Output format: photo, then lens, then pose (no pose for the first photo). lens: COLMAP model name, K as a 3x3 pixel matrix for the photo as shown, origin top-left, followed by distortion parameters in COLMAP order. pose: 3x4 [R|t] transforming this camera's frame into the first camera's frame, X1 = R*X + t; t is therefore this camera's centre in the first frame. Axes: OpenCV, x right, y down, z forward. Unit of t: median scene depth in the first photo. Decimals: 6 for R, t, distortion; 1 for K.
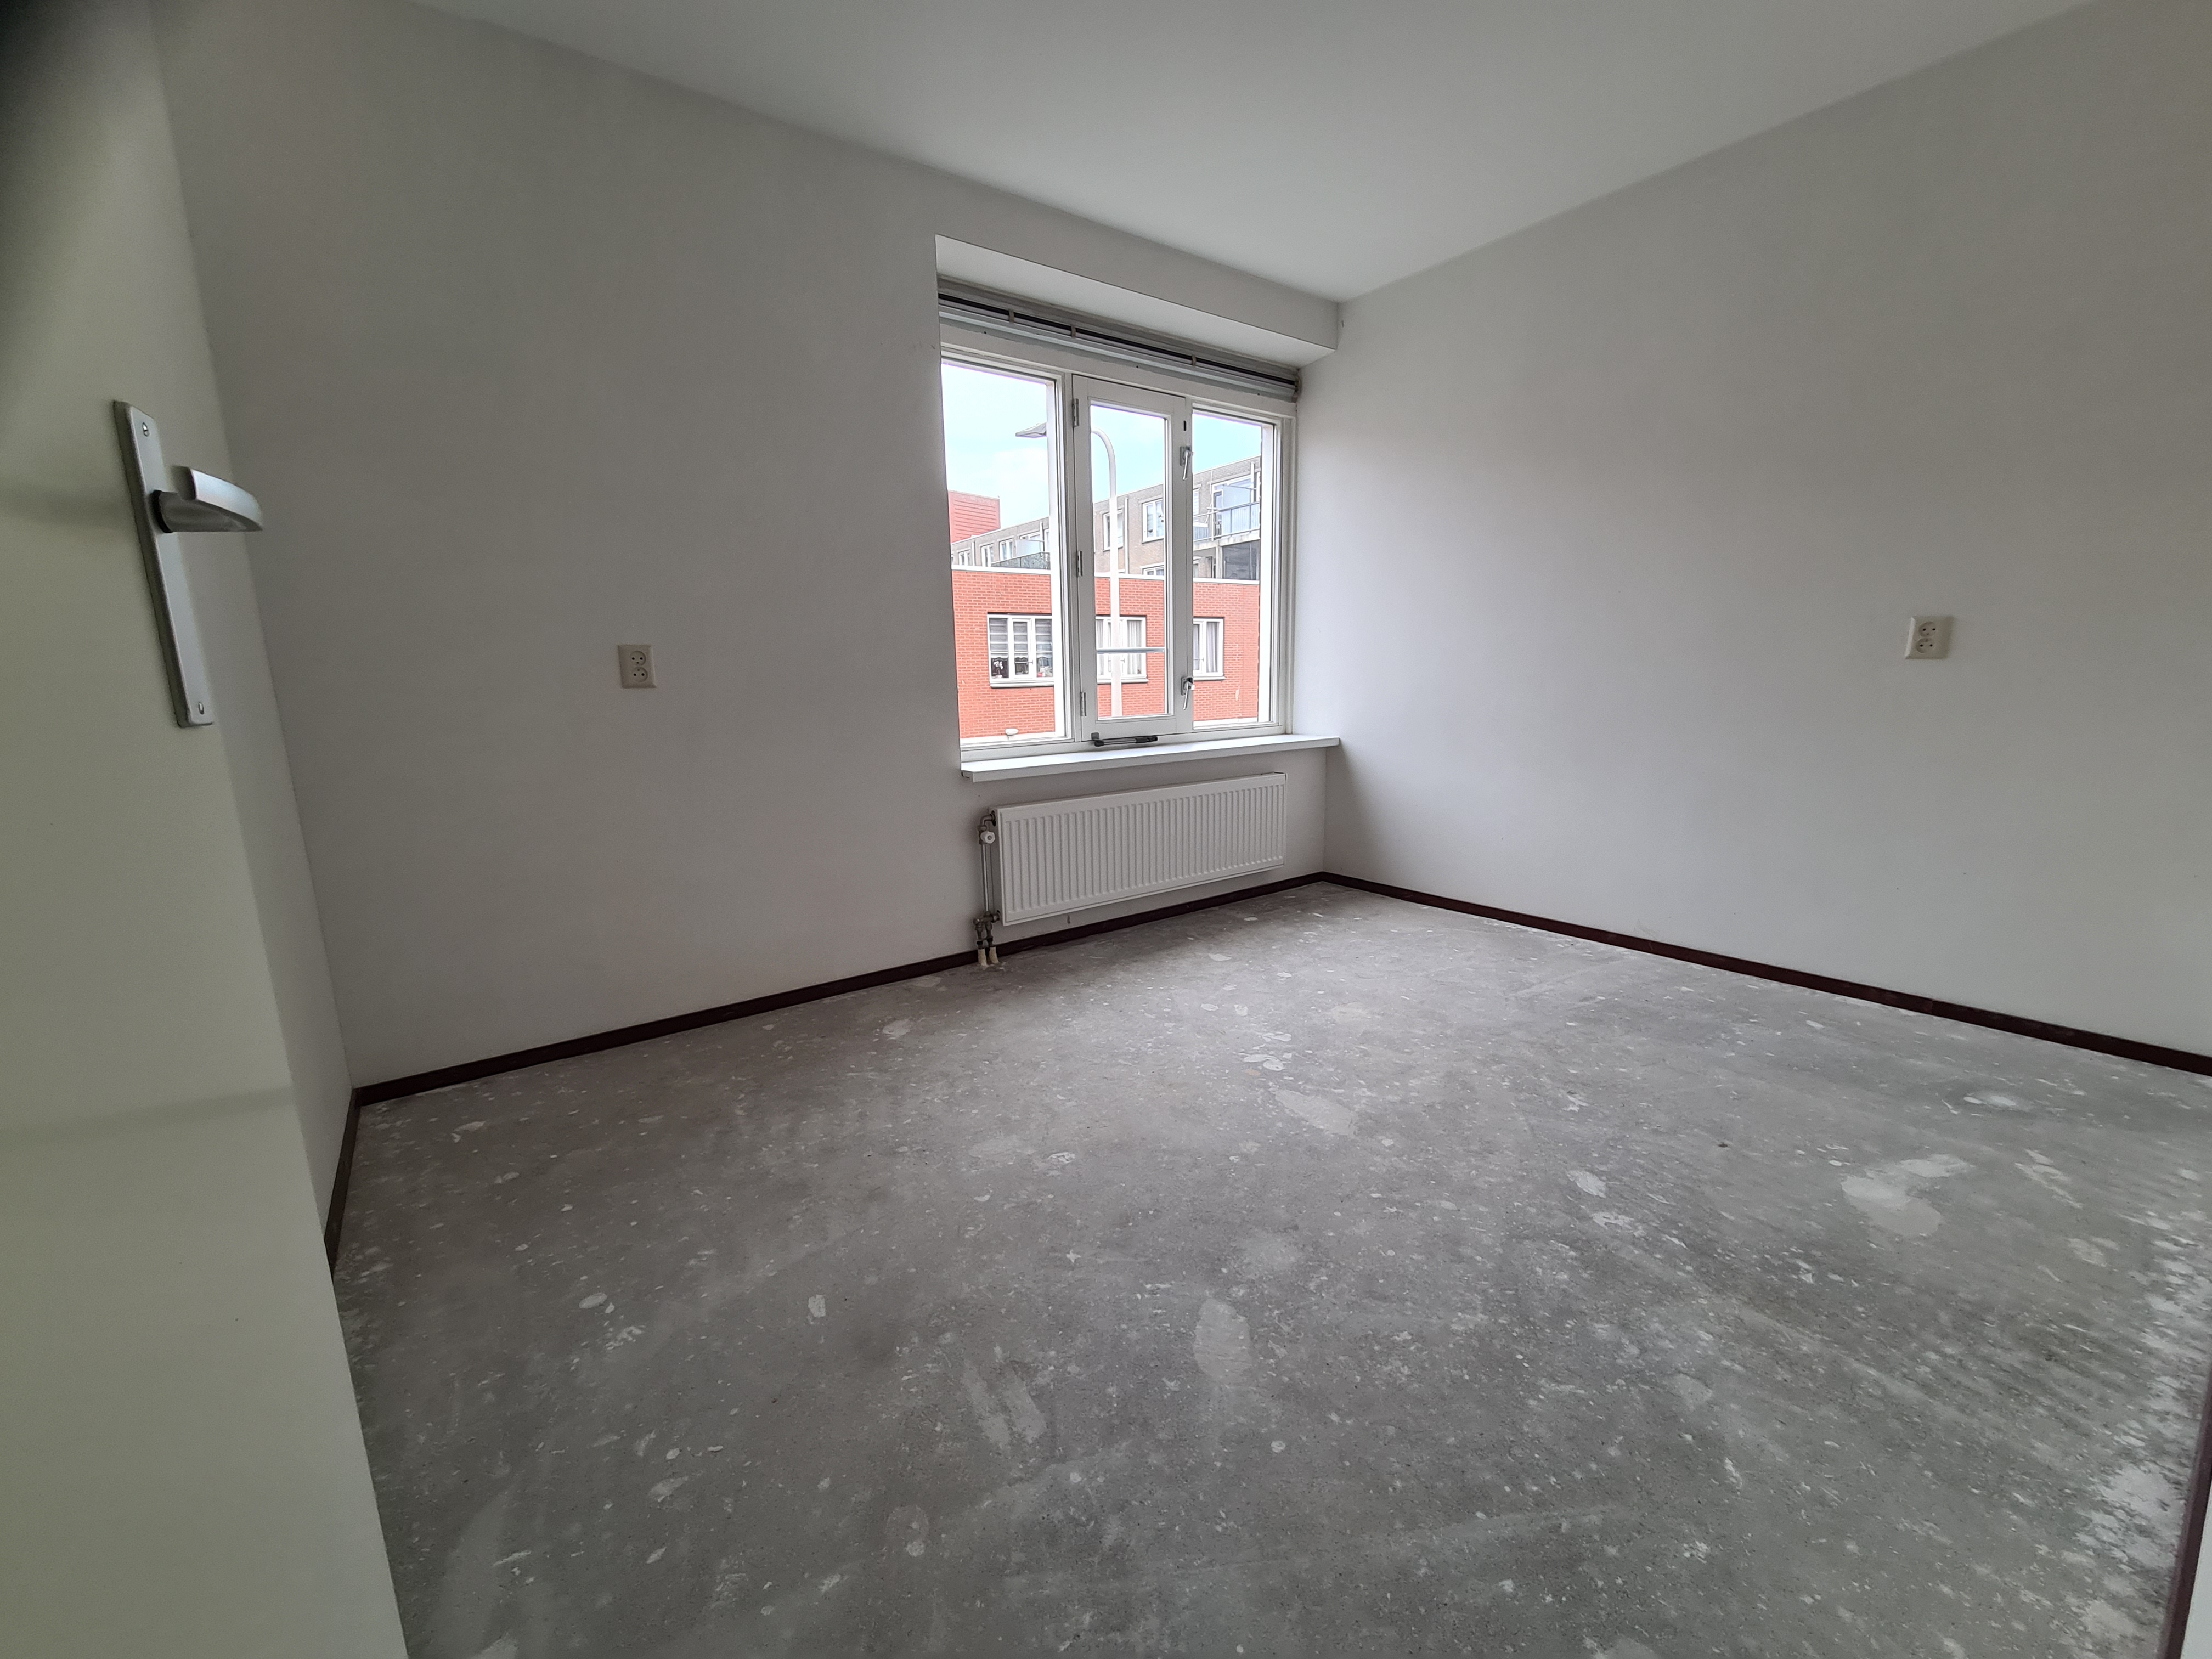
lens RADIAL K [[901.8, 0, 1110.6], [0, 901.8, 814.3], [0, 0, 1]] dist [-0.001199, -0.000223]
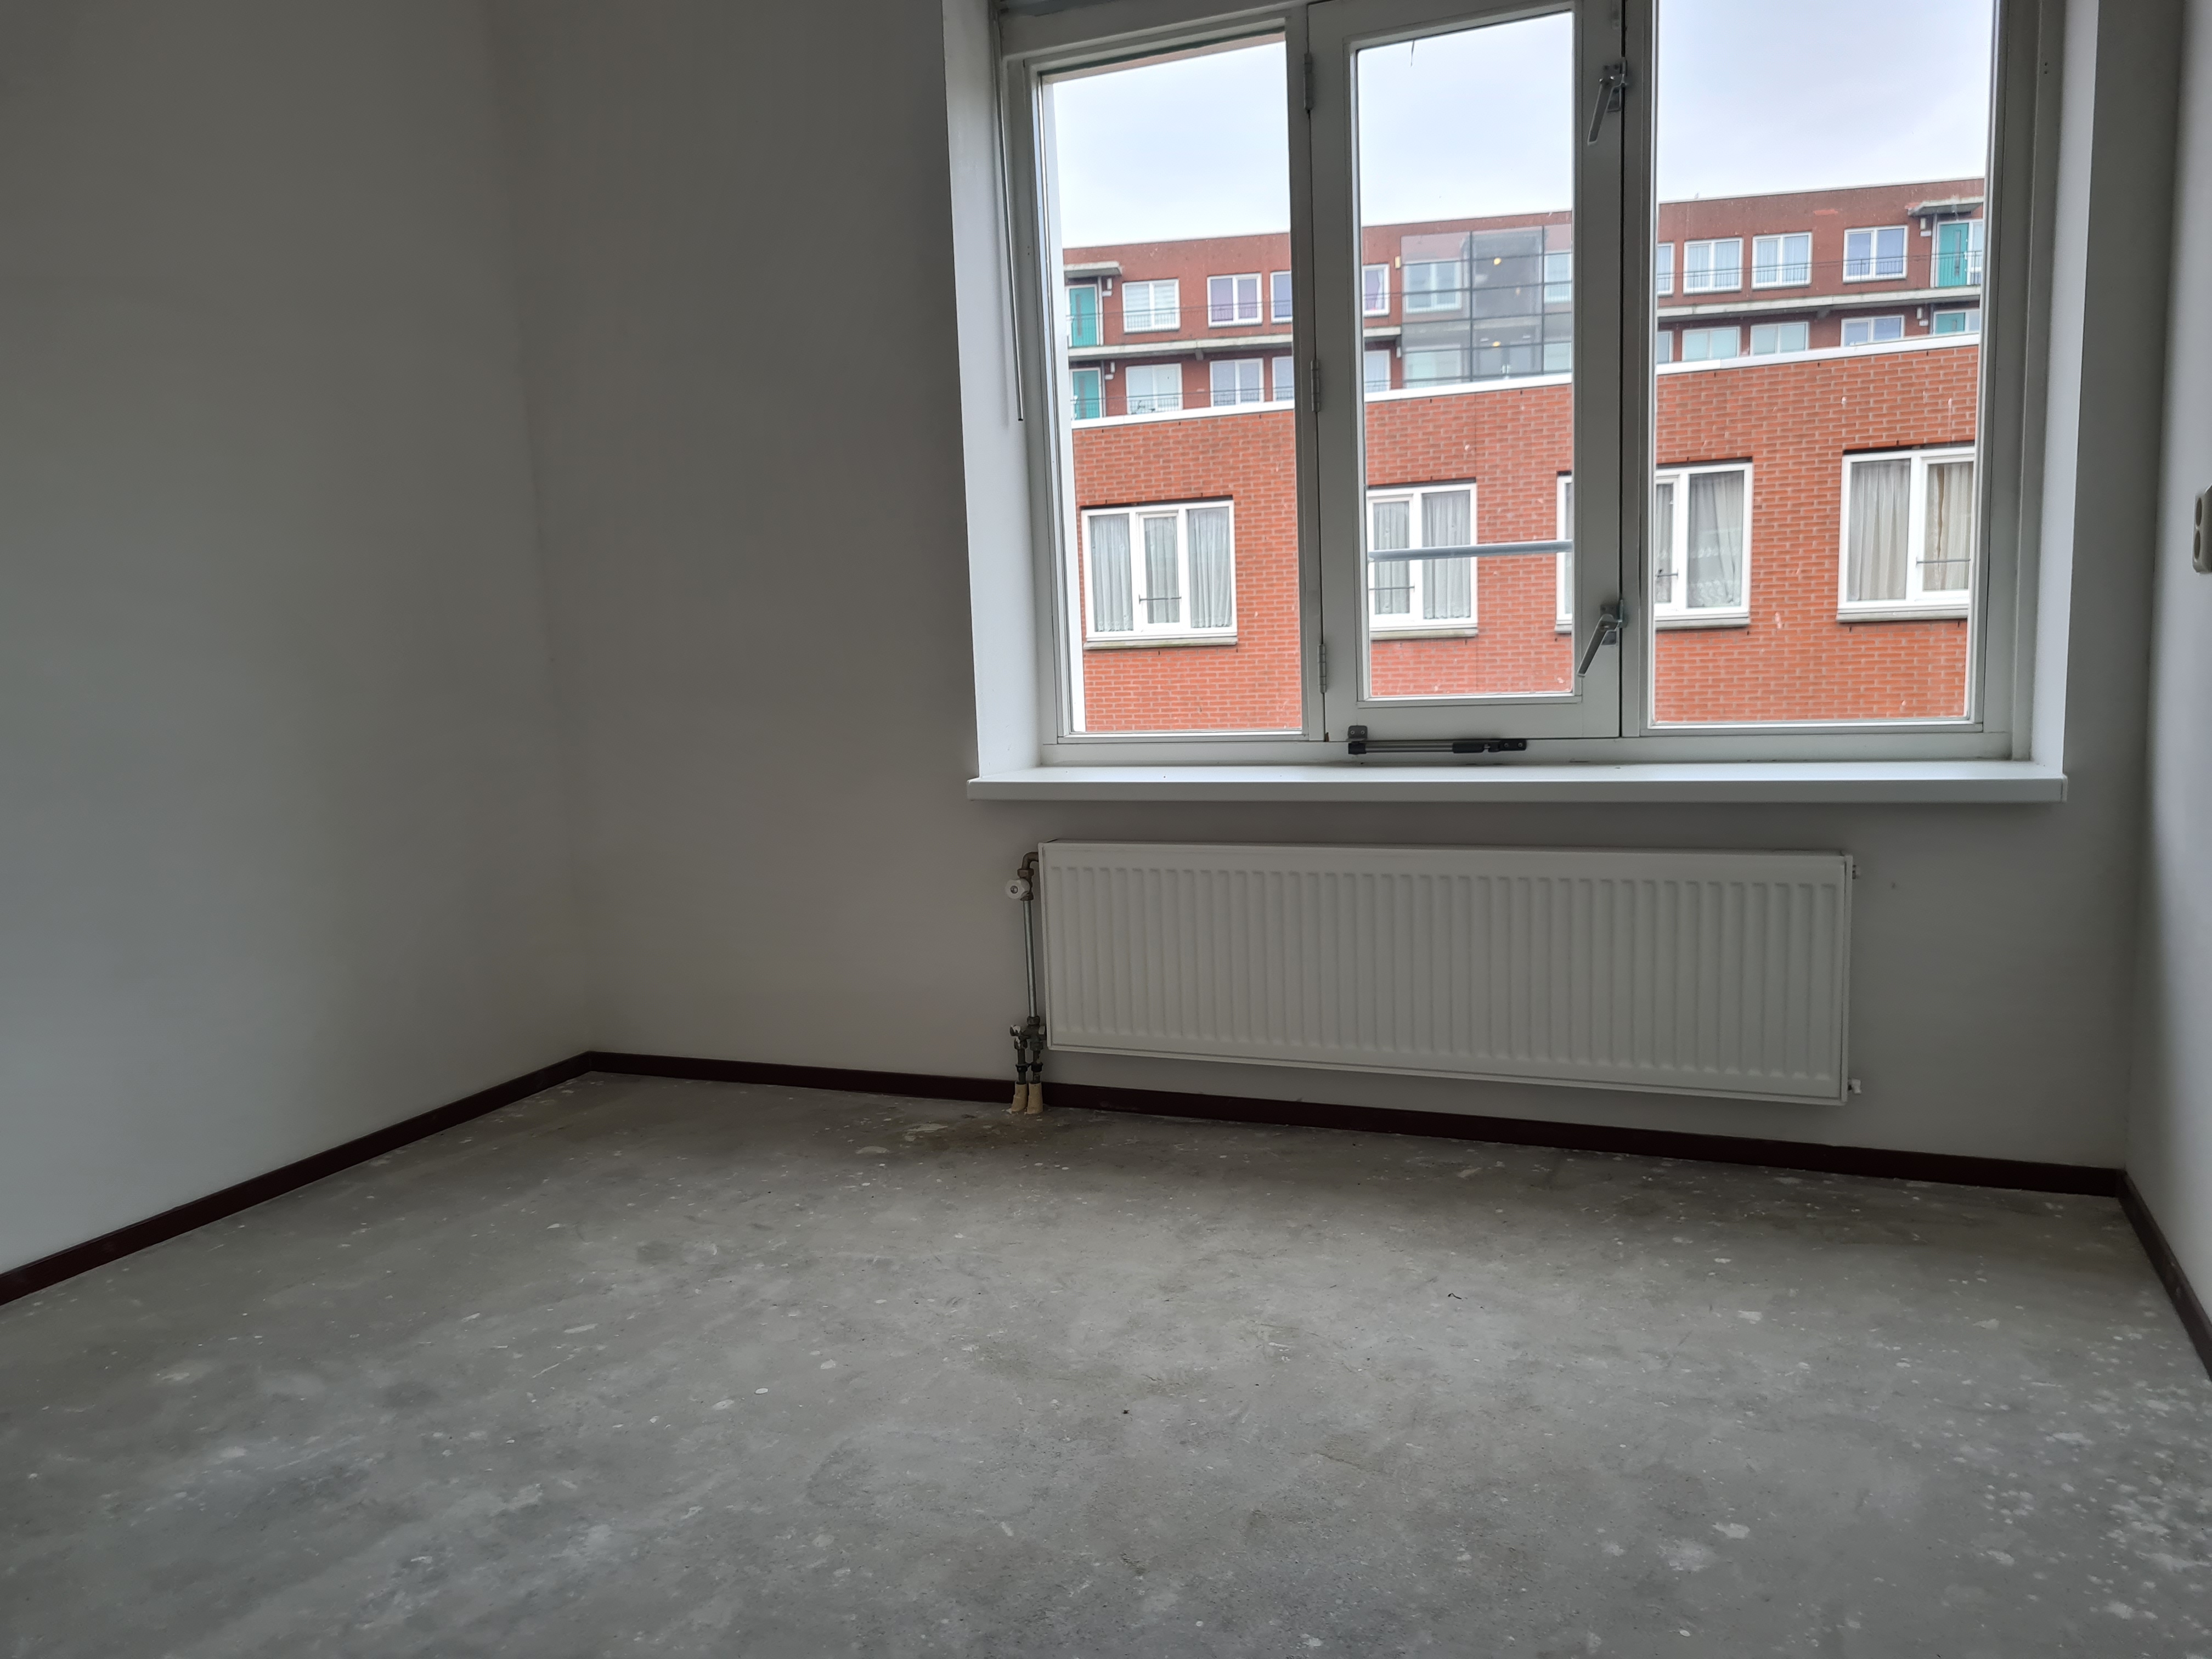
lens RADIAL K [[1645.4, 0, 1099.8], [0, 1645.4, 829.8], [0, 0, 1]] dist [0.060415, -0.046238]
pose [[0.517677, 0.108064, -0.848724, 0.676326], [-0.110090, 0.992158, 0.059178, -0.071729], [0.848464, 0.062801, 0.525514, 0.414710]]
